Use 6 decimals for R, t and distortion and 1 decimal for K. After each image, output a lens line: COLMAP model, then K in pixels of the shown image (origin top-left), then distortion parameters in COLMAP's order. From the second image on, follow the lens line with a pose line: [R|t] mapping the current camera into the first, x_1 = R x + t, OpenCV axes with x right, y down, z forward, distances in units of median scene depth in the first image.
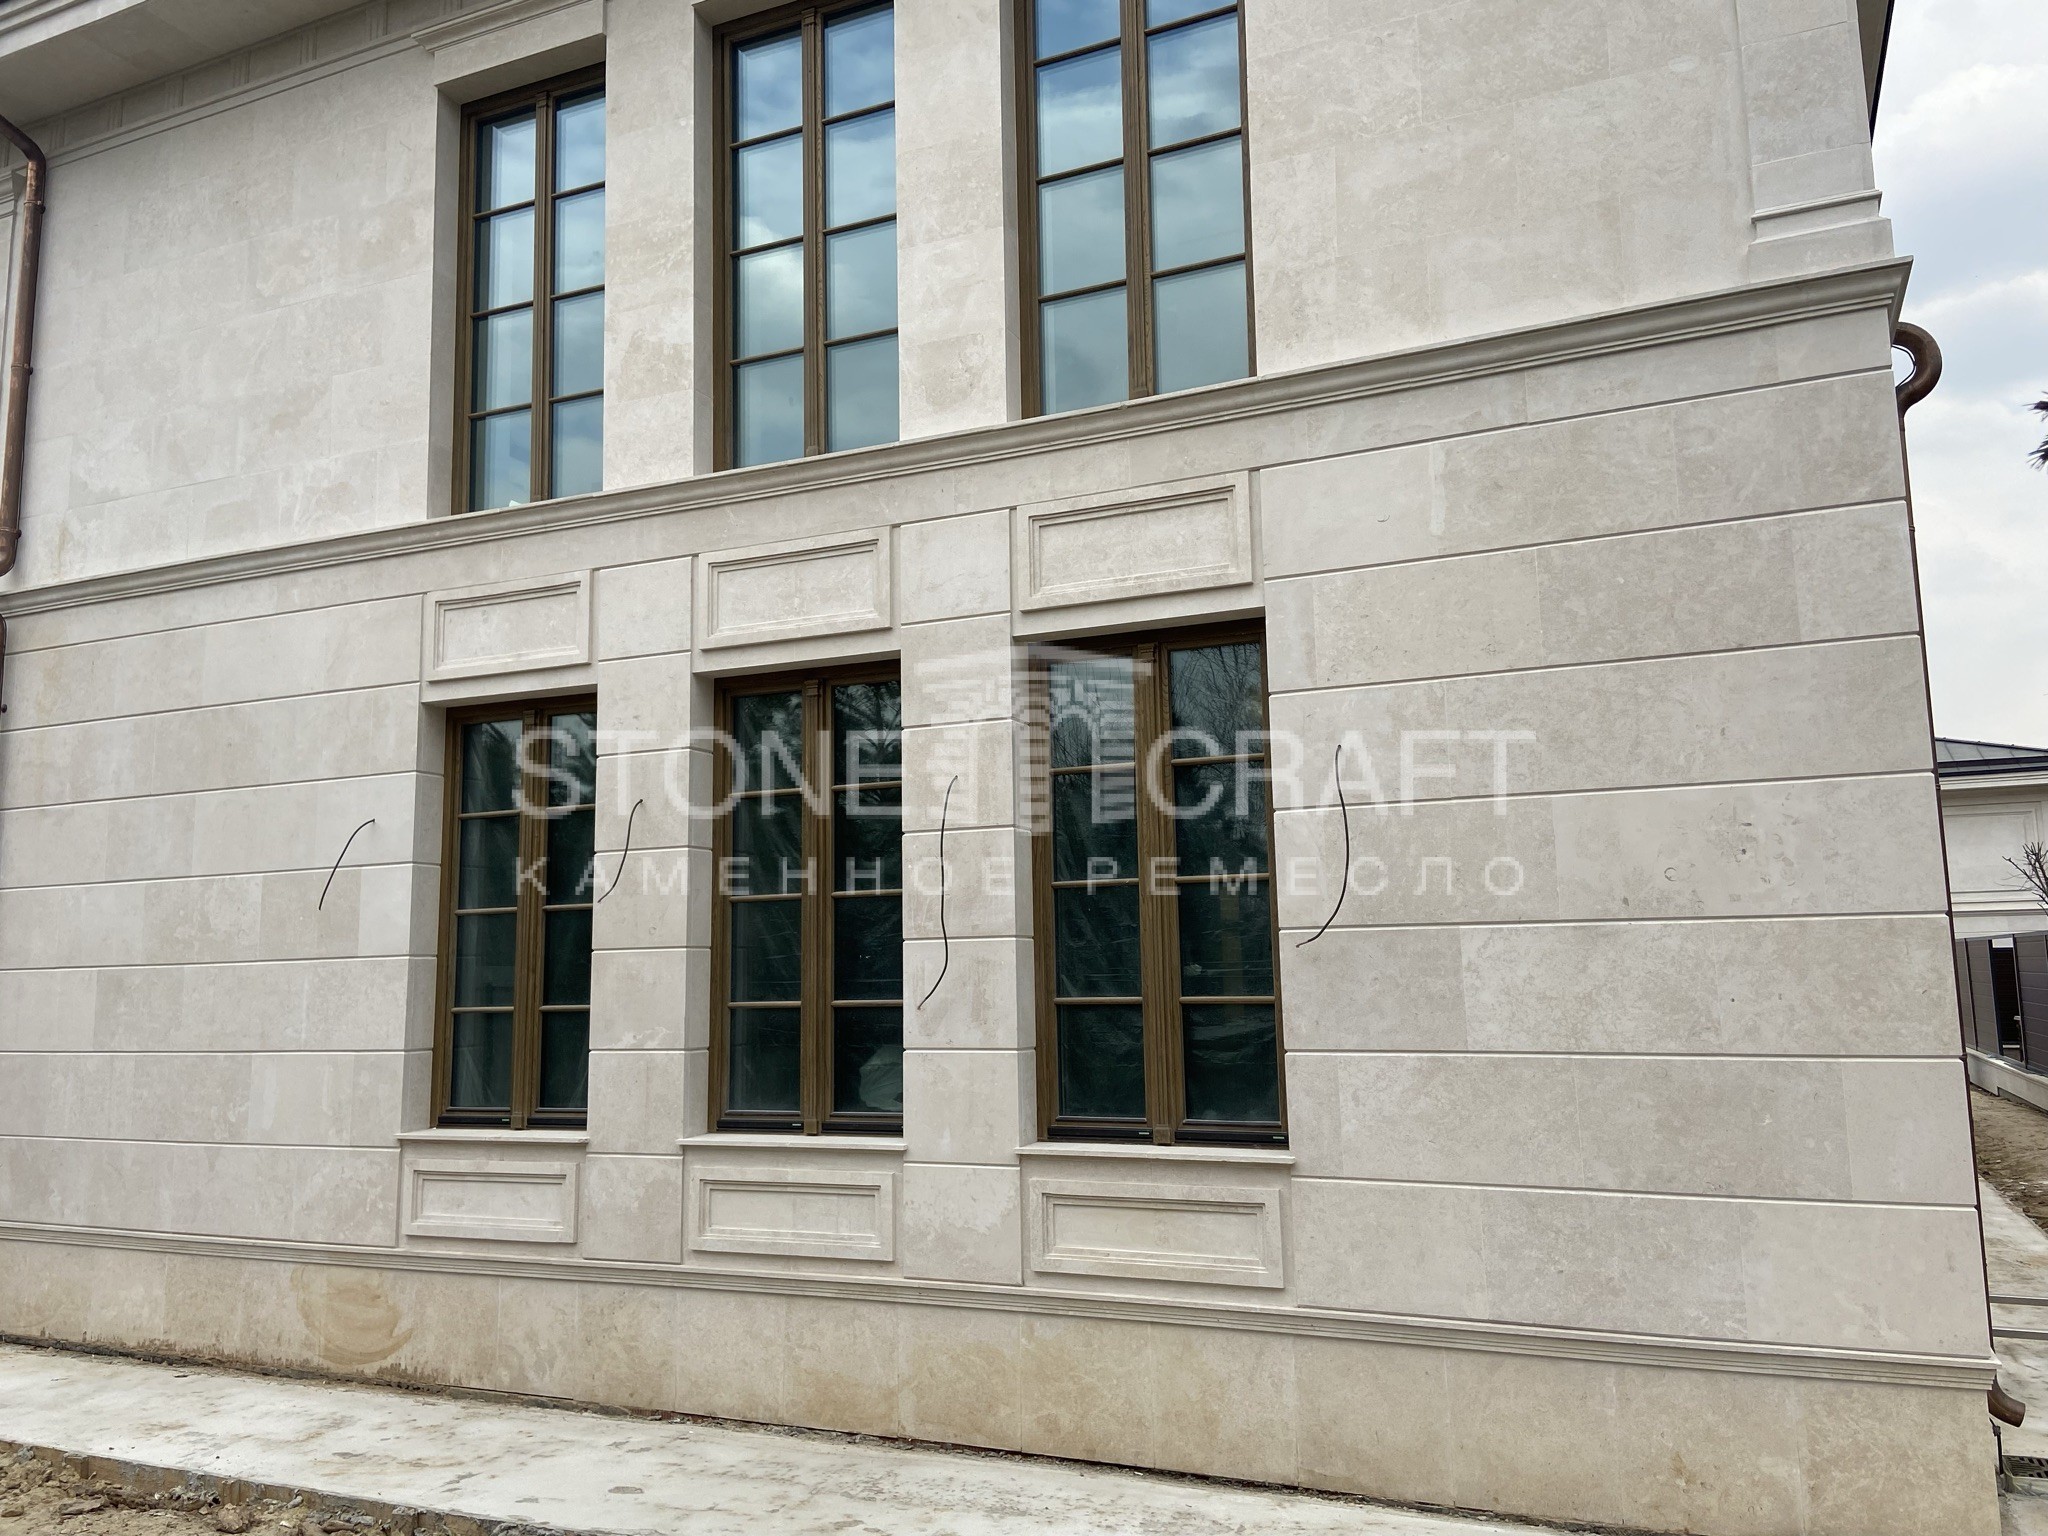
lens RADIAL K [[1535.6, 0, 1024.0], [0, 1535.6, 768.0], [0, 0, 1]] dist [0.130222, -0.172773]
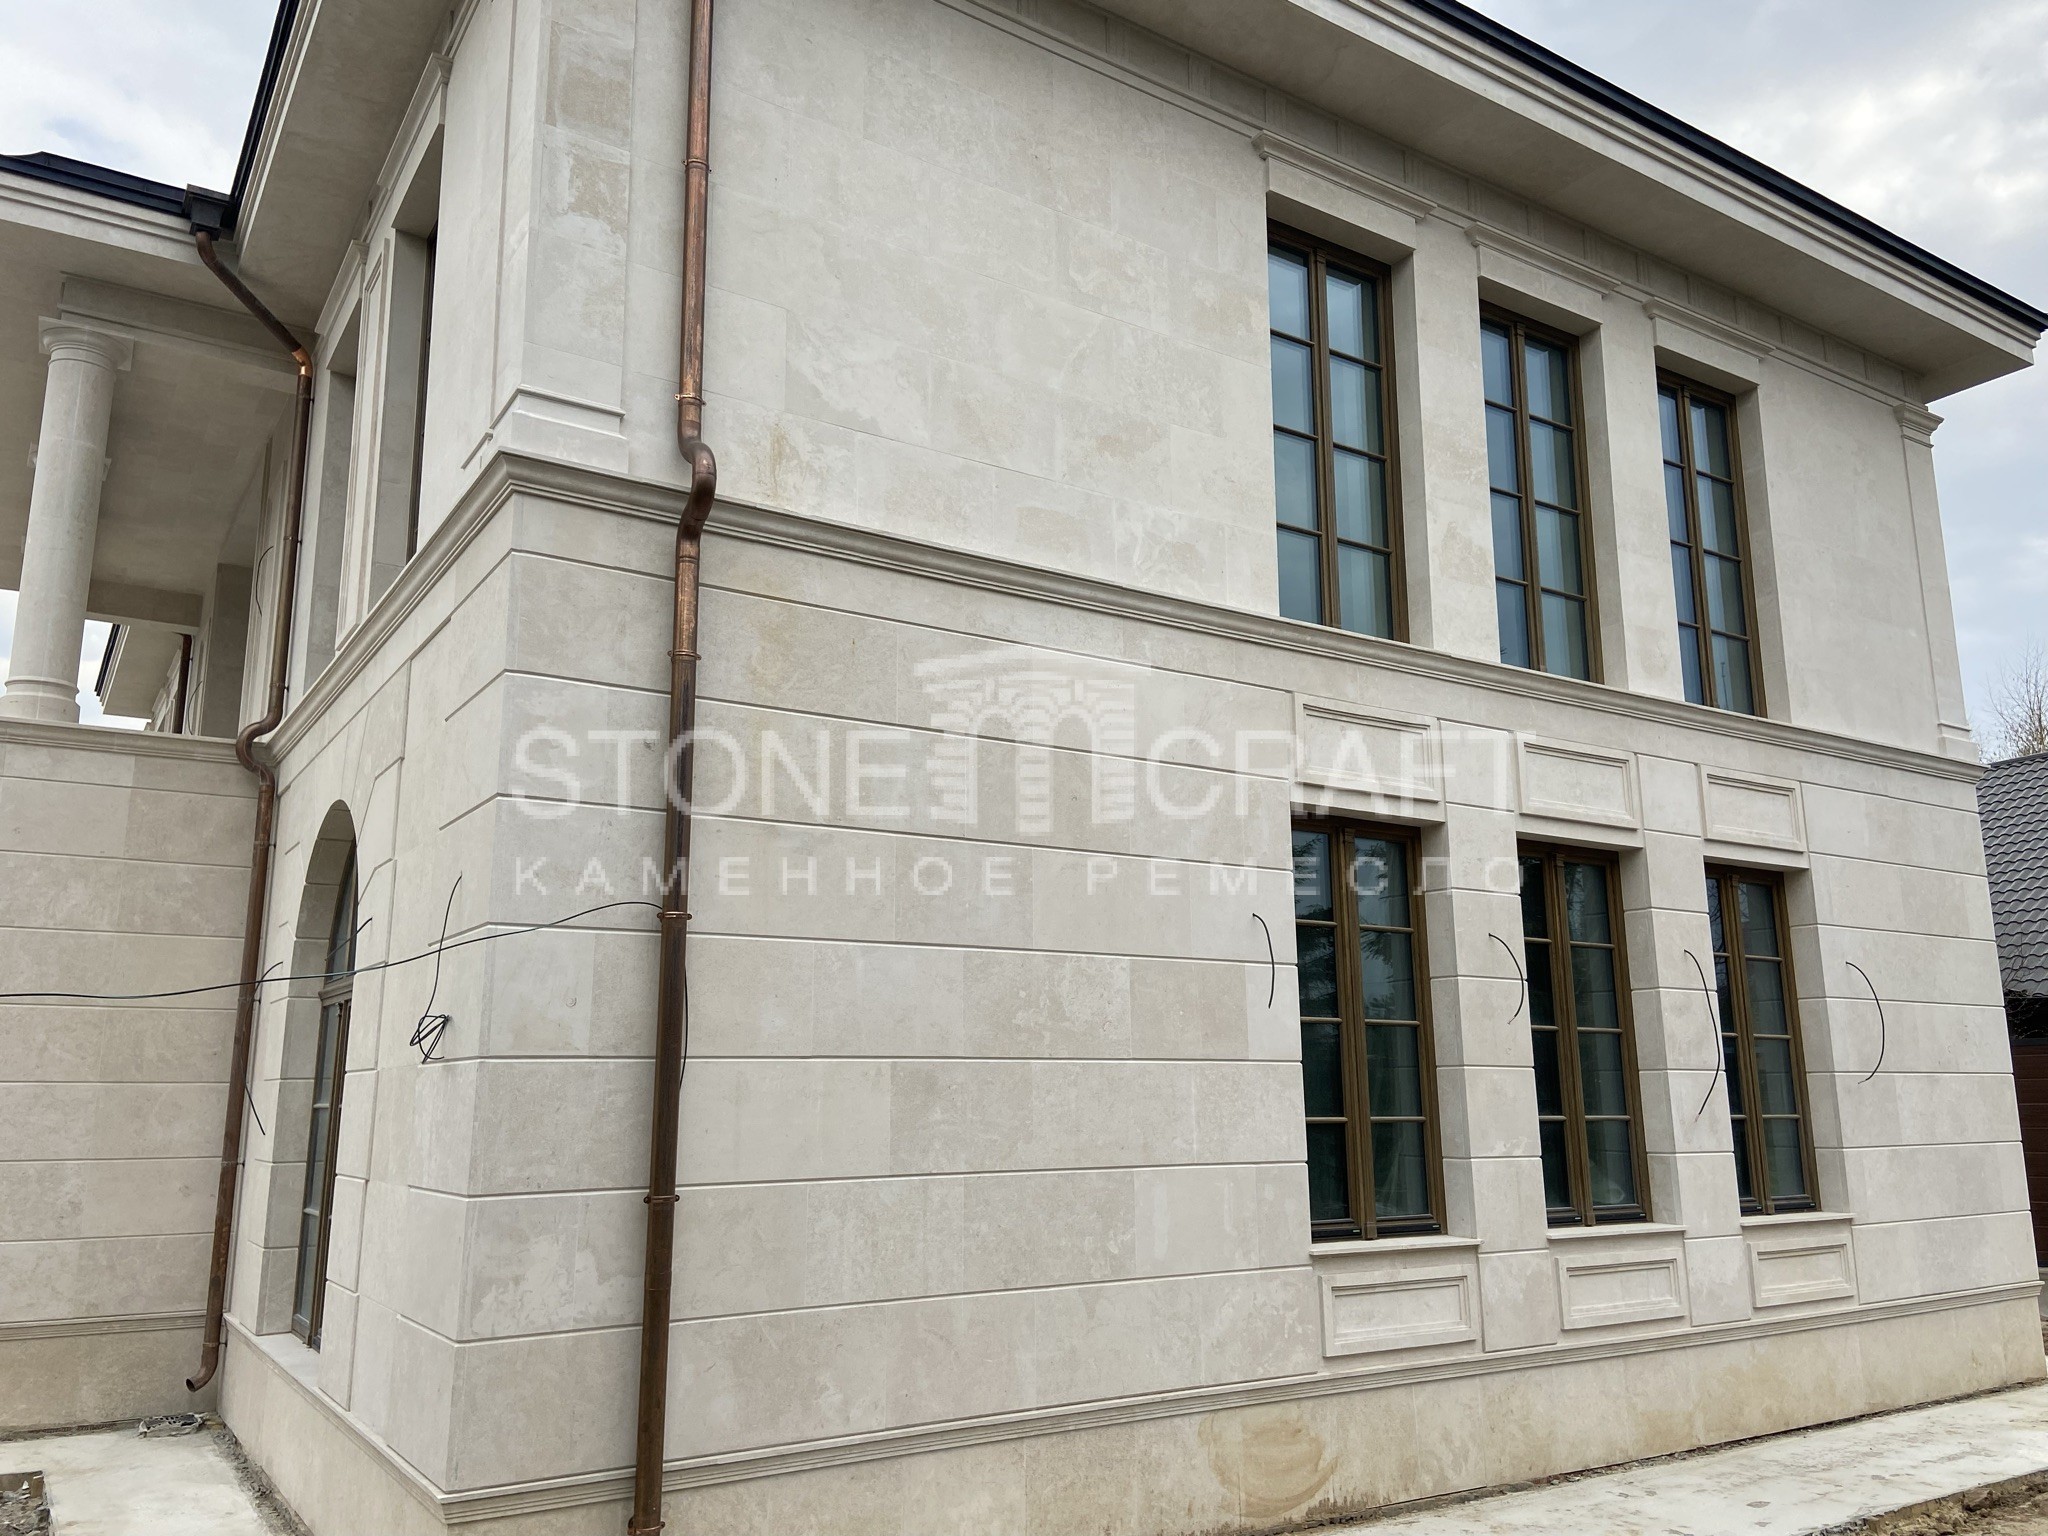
lens RADIAL K [[1535.6, 0, 1024.0], [0, 1535.6, 768.0], [0, 0, 1]] dist [0.130222, -0.172773]
pose [[0.544090, 0.185302, 0.818309, -1.319376], [-0.120880, 0.982444, -0.142097, 0.099303], [-0.830274, -0.021604, 0.556937, 0.616205]]
